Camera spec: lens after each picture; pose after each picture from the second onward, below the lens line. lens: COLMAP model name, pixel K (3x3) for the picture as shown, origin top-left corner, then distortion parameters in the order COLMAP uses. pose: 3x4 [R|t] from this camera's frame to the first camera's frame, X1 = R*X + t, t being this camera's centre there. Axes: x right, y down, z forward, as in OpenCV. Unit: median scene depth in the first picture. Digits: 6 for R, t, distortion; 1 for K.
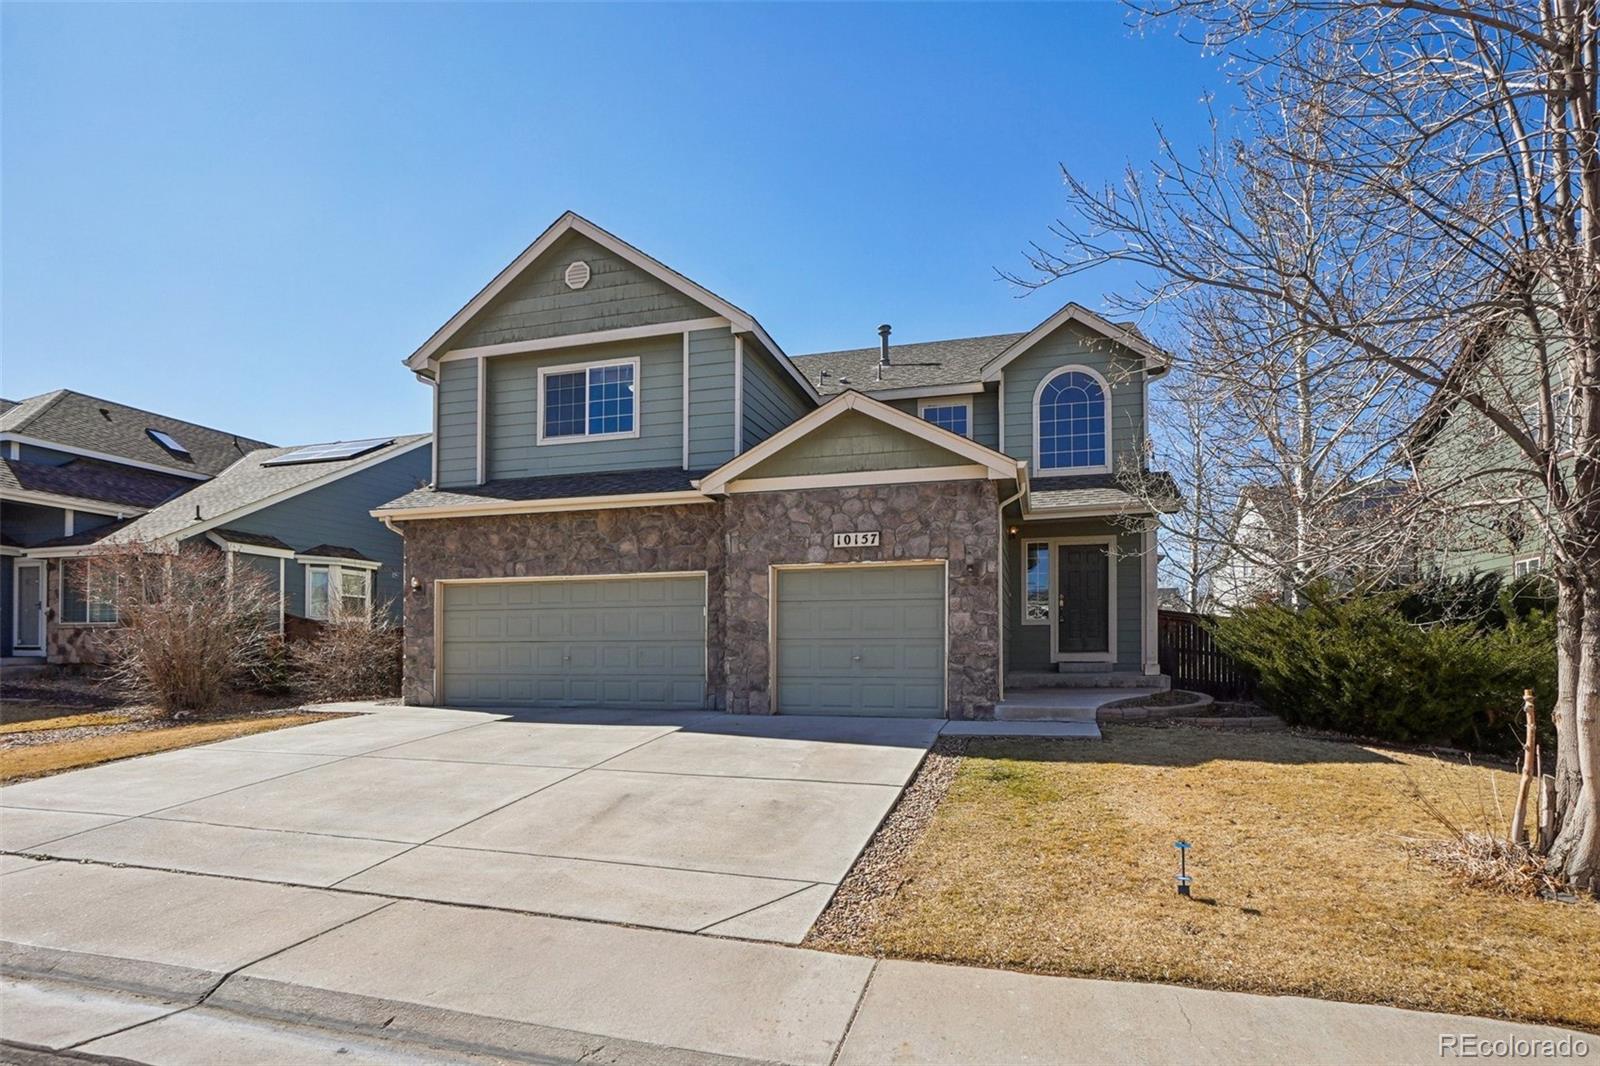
lens RADIAL K [[821.4, 0, 792.4], [0, 821.4, 519.6], [0, 0, 1]] dist [-0.035510, 0.018901]
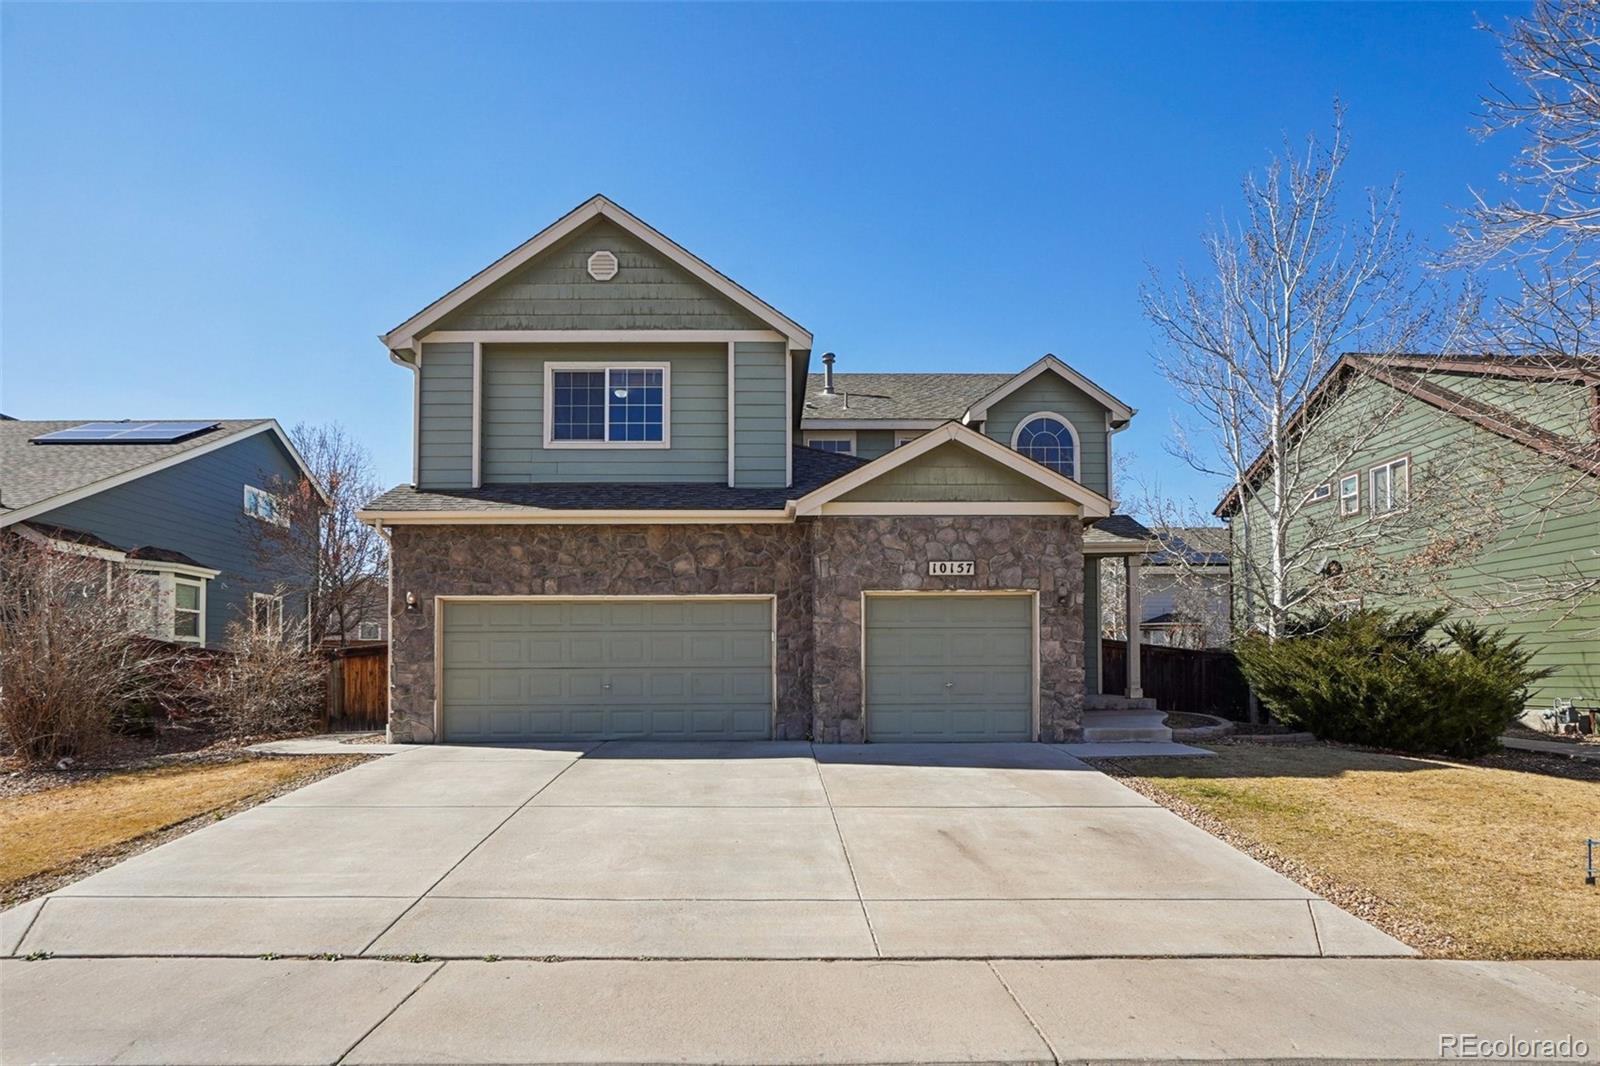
lens RADIAL K [[824.2, 0, 801.3], [0, 824.2, 537.7], [0, 0, 1]] dist [-0.035313, 0.018397]
pose [[0.955923, 0.046539, 0.289907, -0.345859], [-0.044753, 0.998916, -0.012790, 0.006958], [-0.290188, -0.000748, 0.956969, 0.068307]]
